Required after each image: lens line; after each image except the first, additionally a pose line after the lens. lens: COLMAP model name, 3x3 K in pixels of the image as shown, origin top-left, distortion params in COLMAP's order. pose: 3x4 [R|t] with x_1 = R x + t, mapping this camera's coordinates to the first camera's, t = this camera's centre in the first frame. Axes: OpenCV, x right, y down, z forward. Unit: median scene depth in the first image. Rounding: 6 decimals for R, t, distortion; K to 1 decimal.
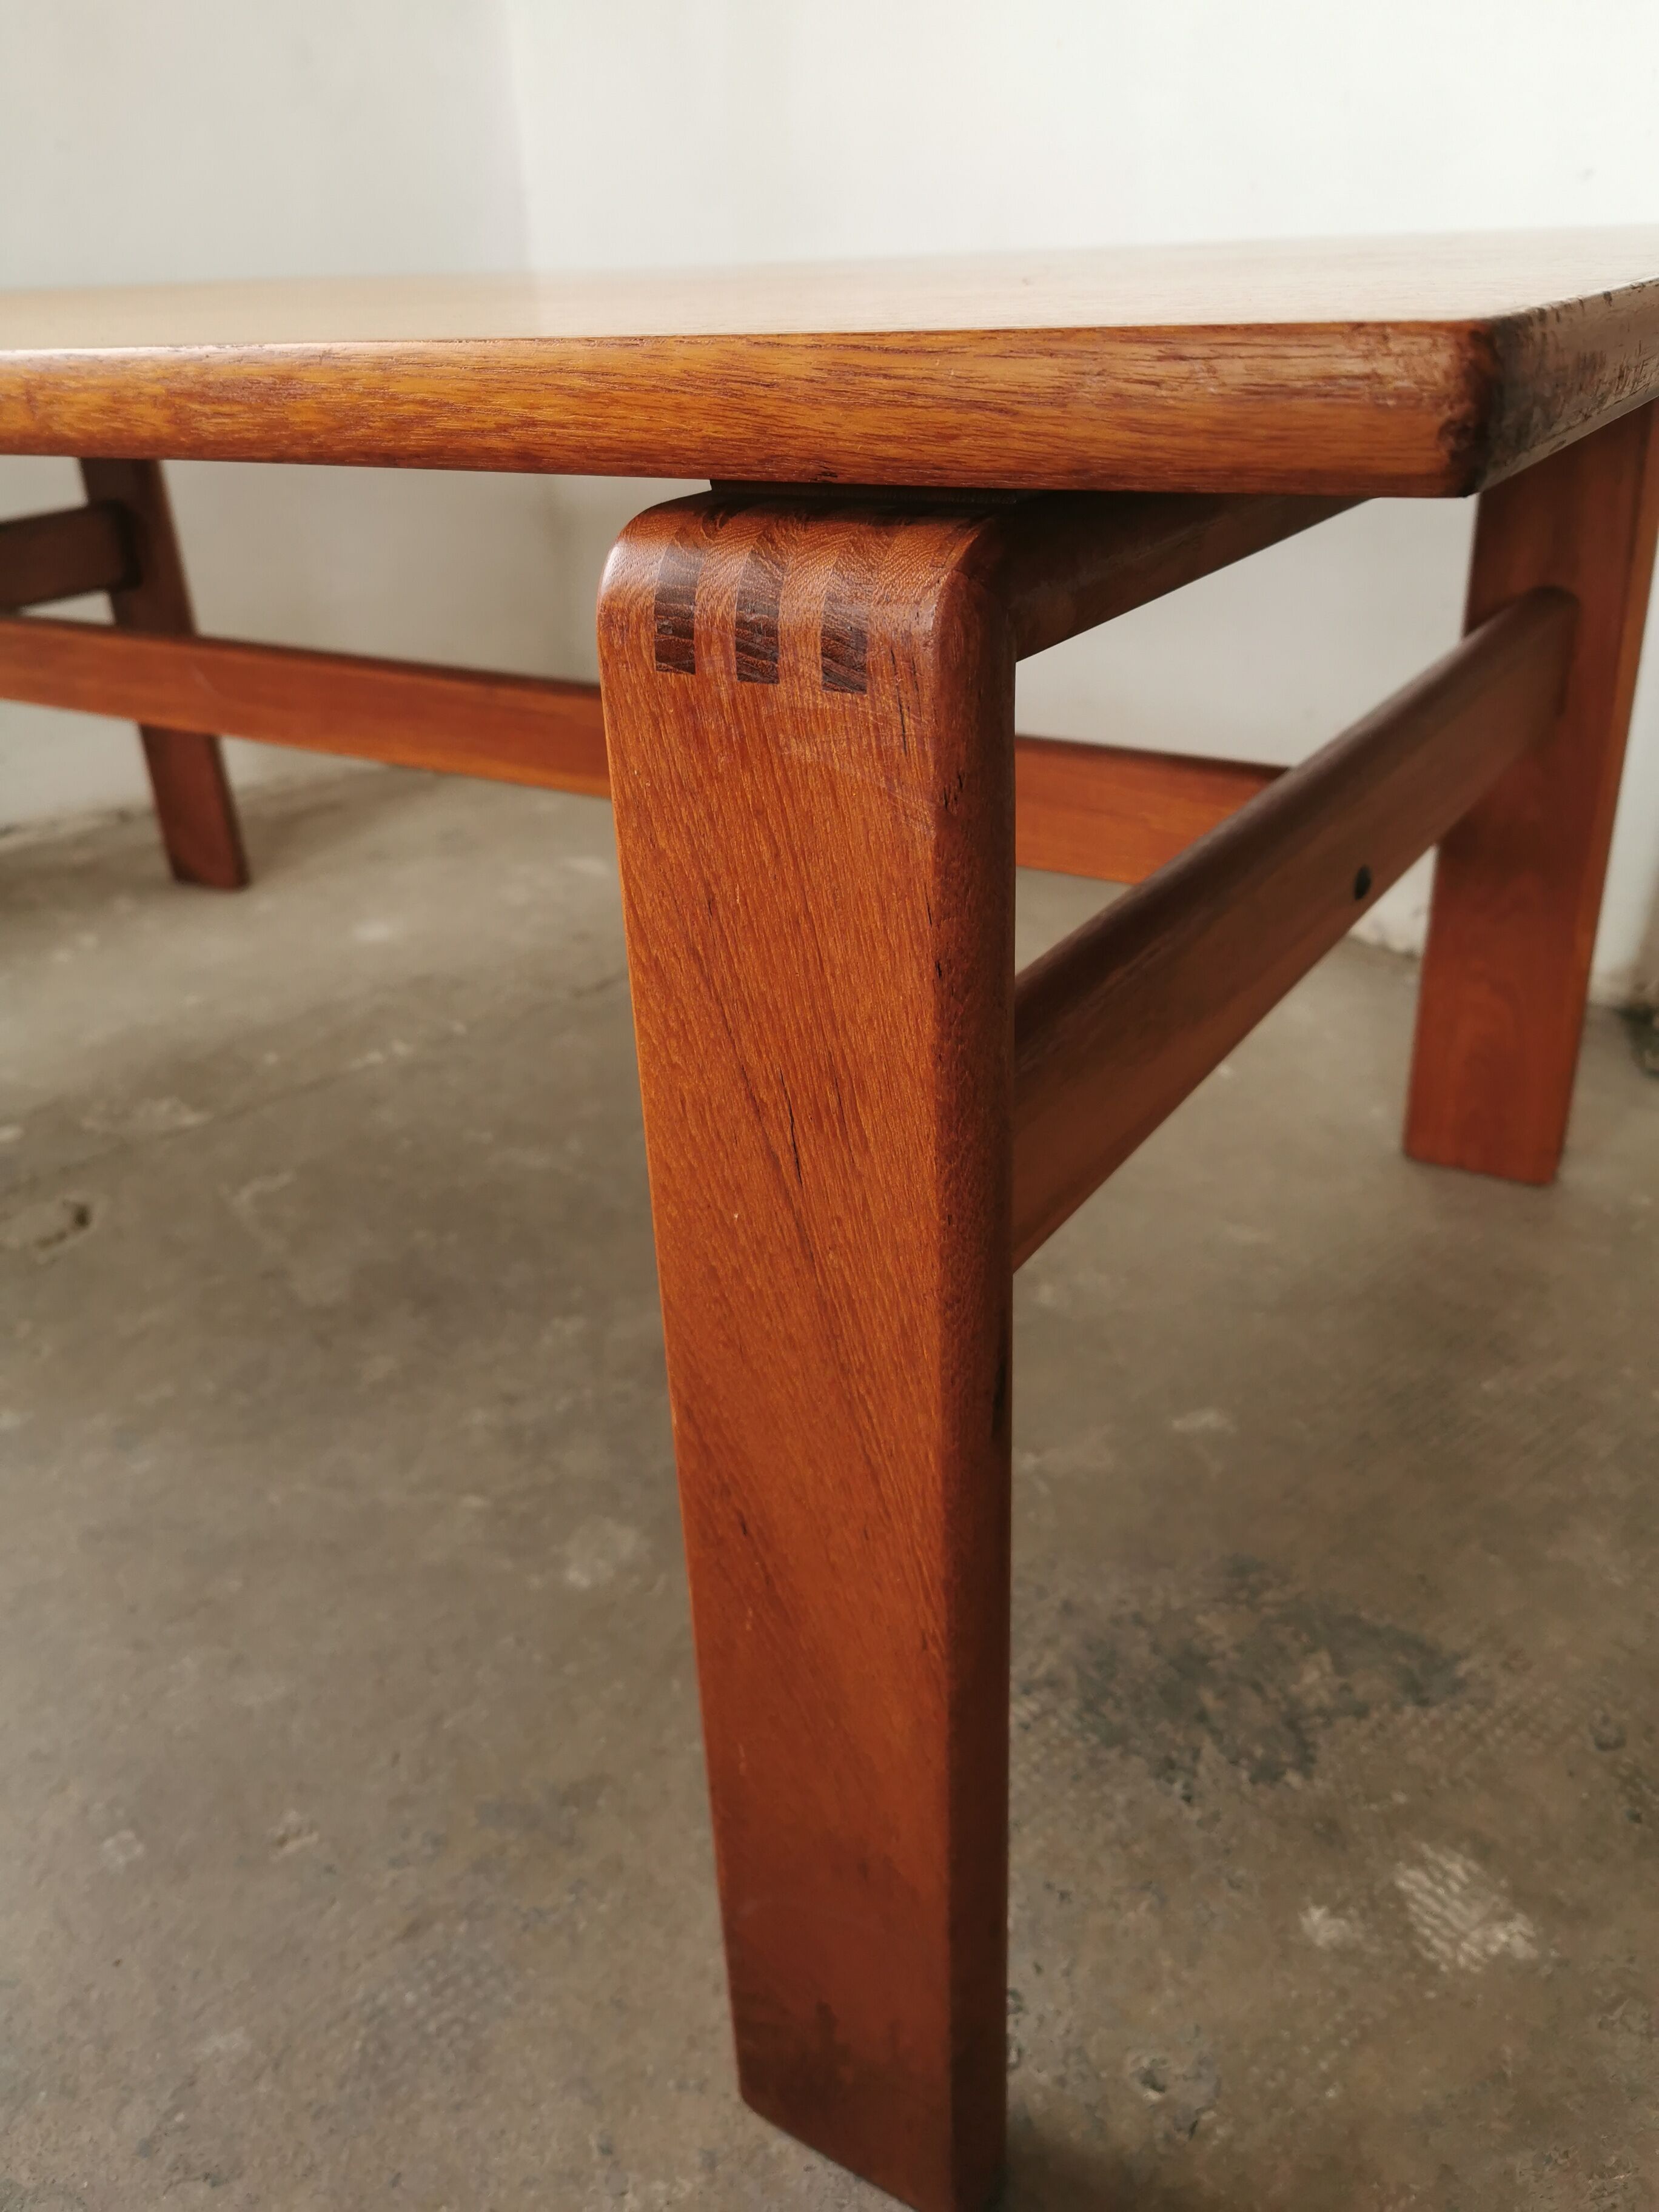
lens RADIAL K [[1732.7, 0, 827.6], [0, 1732.7, 1088.0], [0, 0, 1]] dist [0.053850, -0.117945]
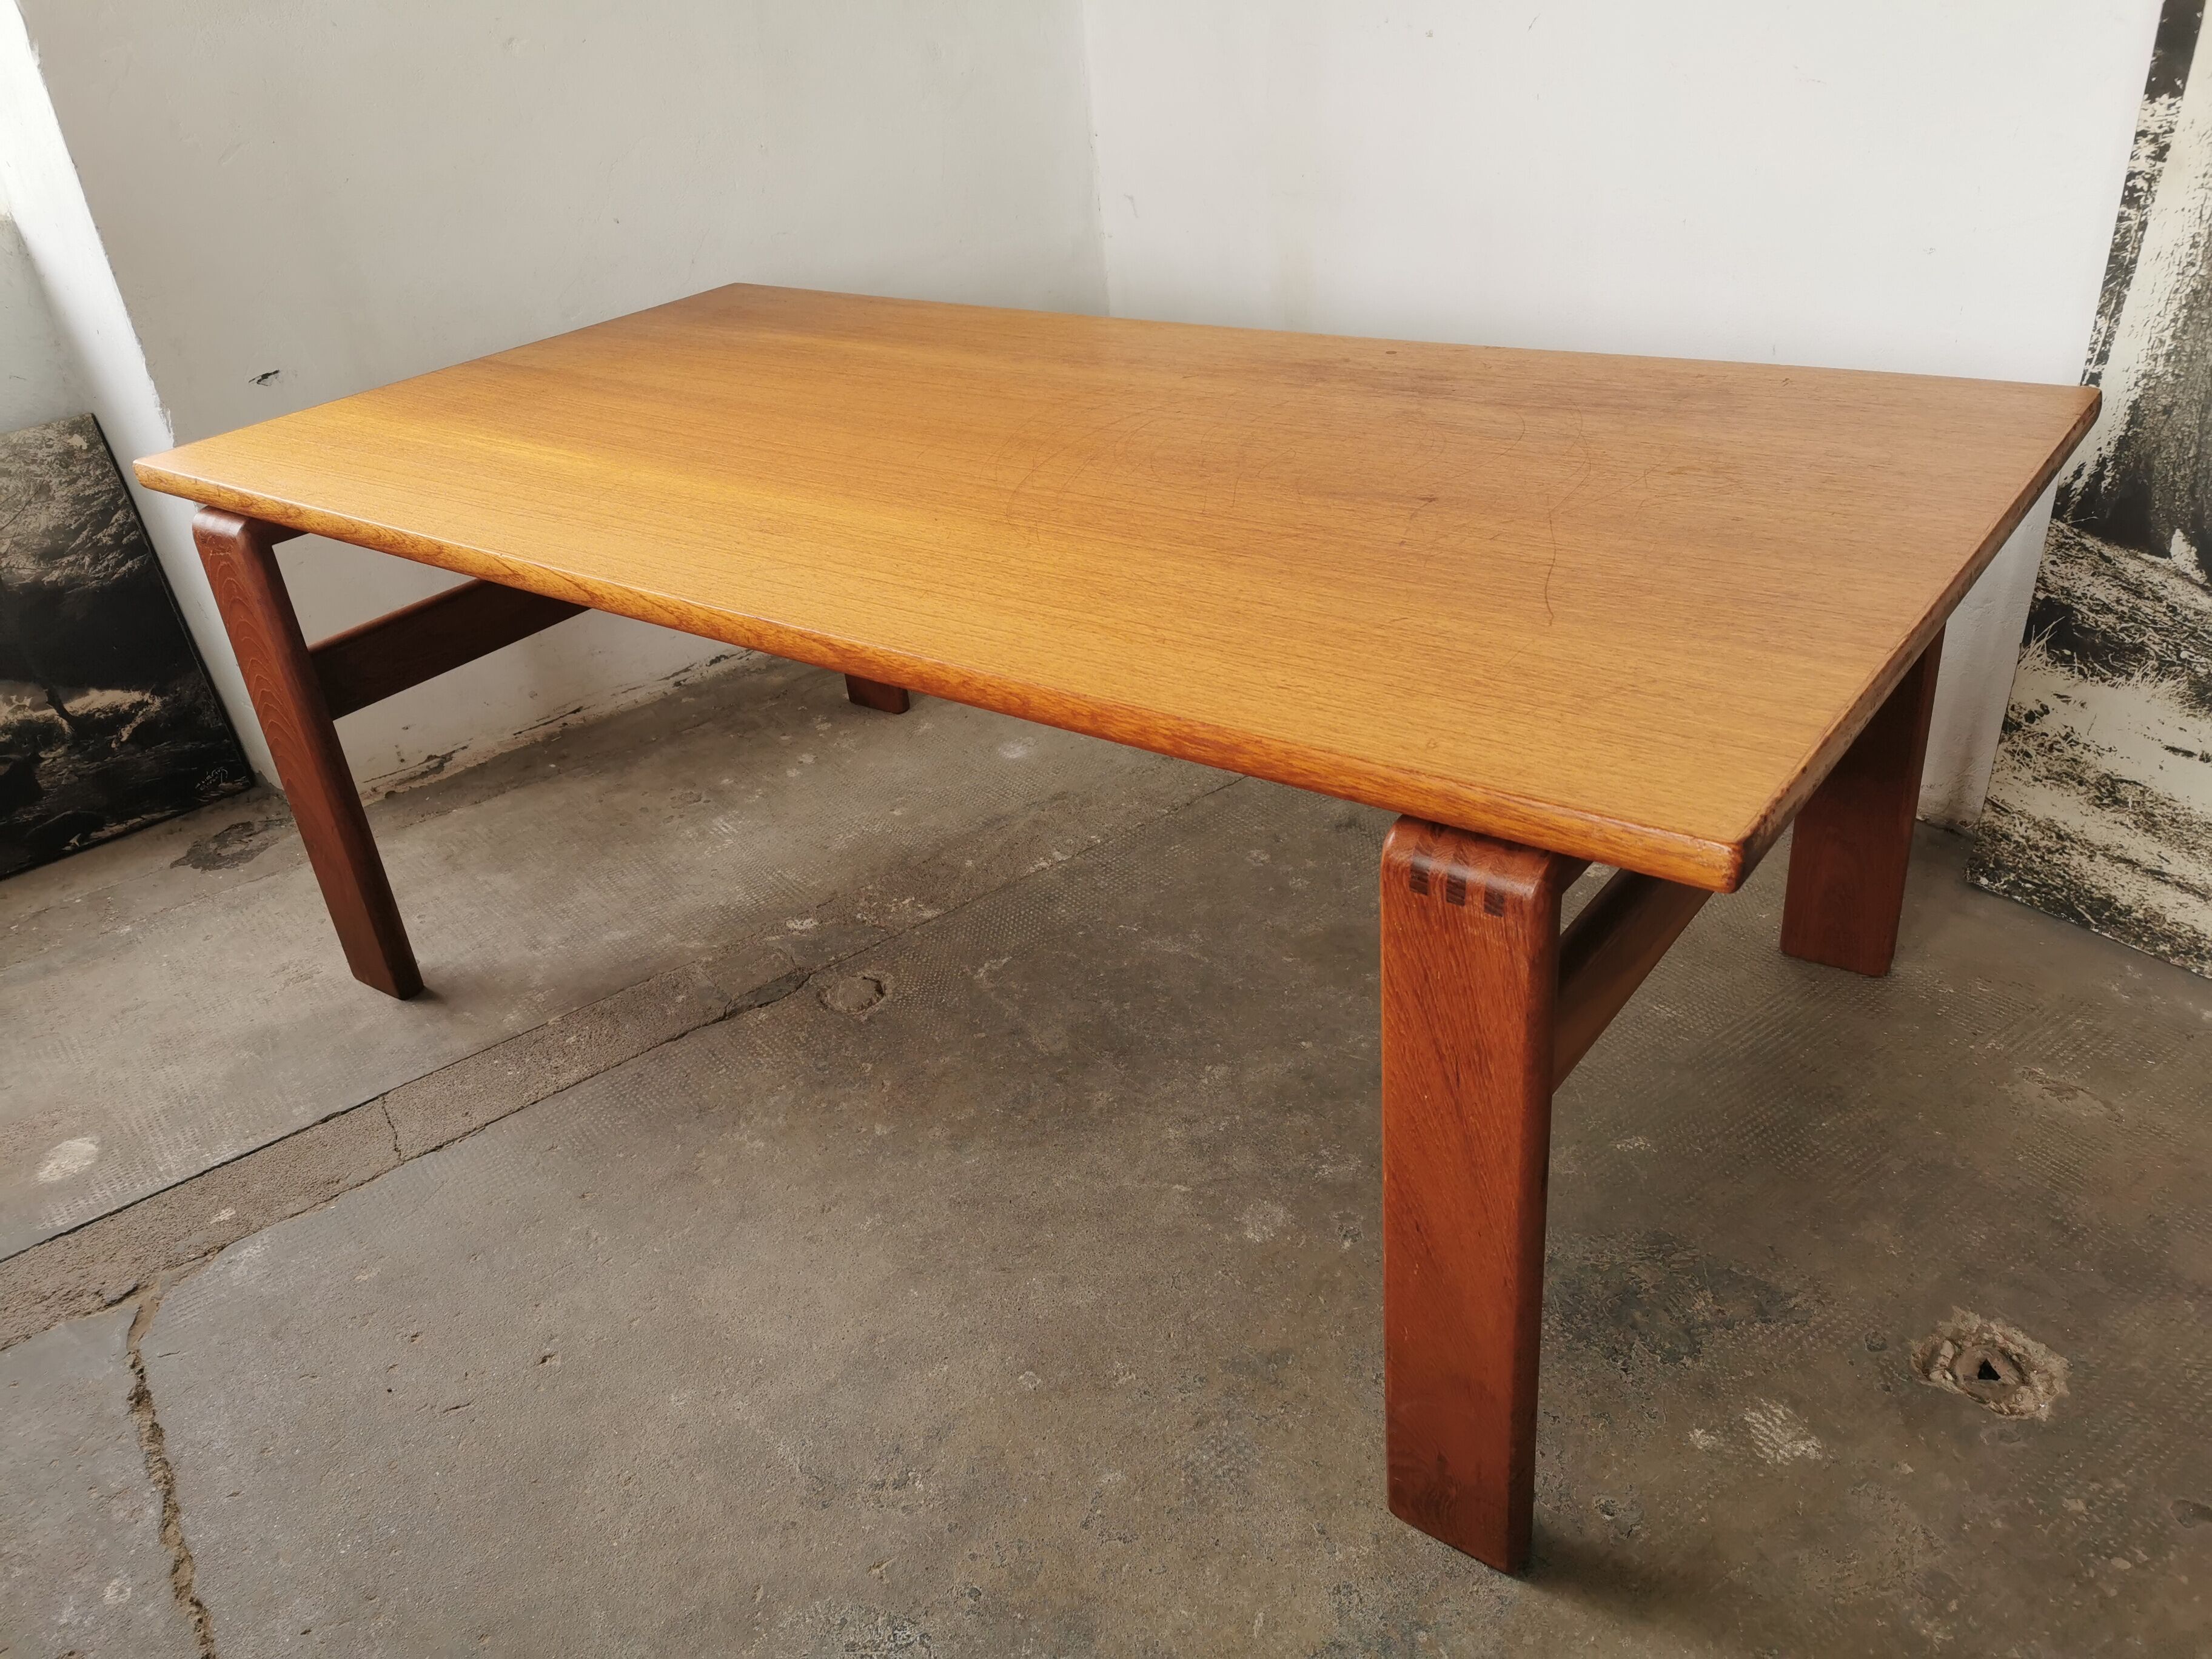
lens RADIAL K [[1705.8, 0, 1100.5], [0, 1705.8, 828.6], [0, 0, 1]] dist [0.066841, -0.103598]
pose [[0.995839, -0.002825, -0.091086, -0.291228], [0.008192, 0.998248, 0.058597, -0.442057], [0.090761, -0.059099, 0.994118, -1.342548]]
